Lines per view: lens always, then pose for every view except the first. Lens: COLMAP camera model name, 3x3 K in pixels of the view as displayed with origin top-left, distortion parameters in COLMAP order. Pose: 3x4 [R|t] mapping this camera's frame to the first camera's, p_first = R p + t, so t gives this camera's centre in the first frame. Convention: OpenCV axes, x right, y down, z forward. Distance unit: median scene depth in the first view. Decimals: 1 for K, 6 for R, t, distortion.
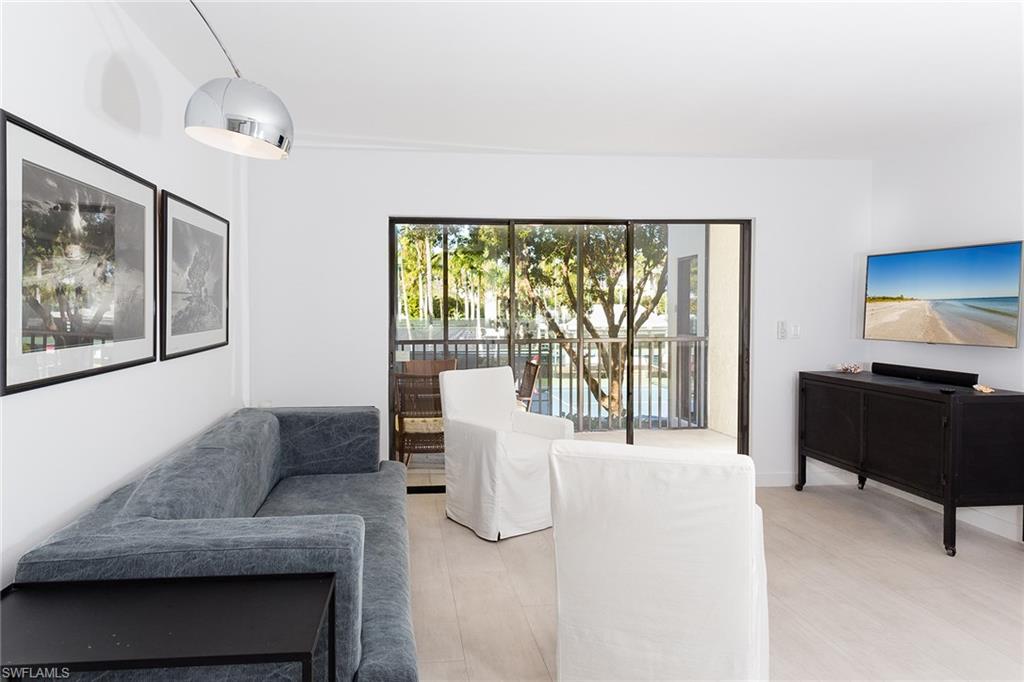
lens RADIAL K [[647.7, 0, 512.3], [0, 647.7, 310.4], [0, 0, 1]] dist [0.007169, 0.001780]
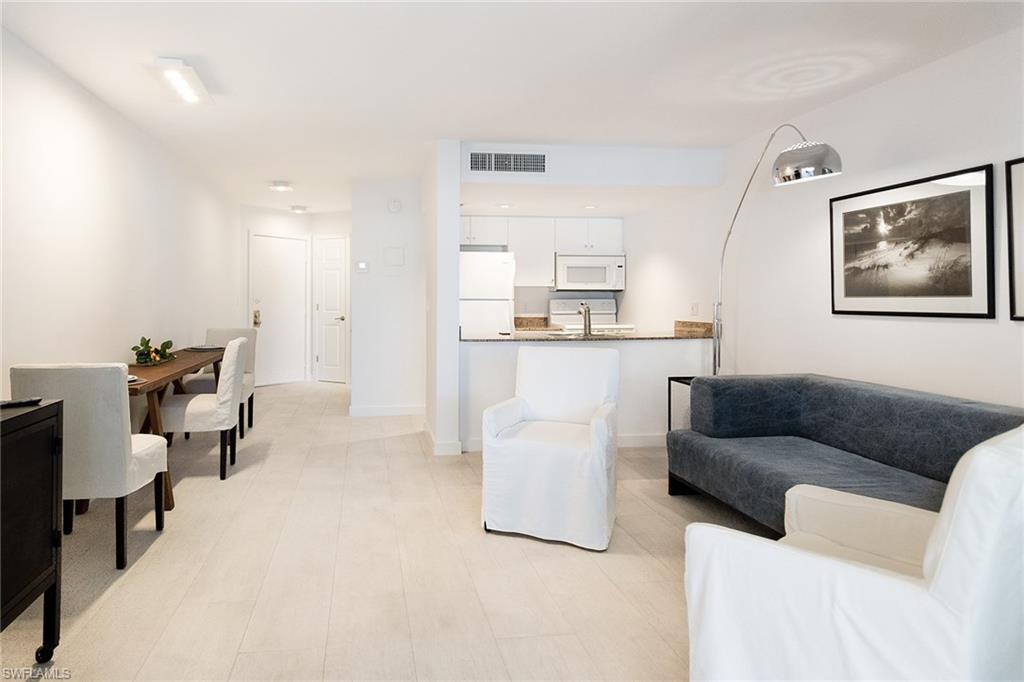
lens RADIAL K [[647.7, 0, 512.3], [0, 647.7, 310.4], [0, 0, 1]] dist [0.007169, 0.001780]
pose [[-0.999224, 0.009492, -0.038226, 0.241682], [0.008604, 0.999691, 0.023315, 0.022653], [0.038436, 0.022968, -0.998997, 1.541437]]
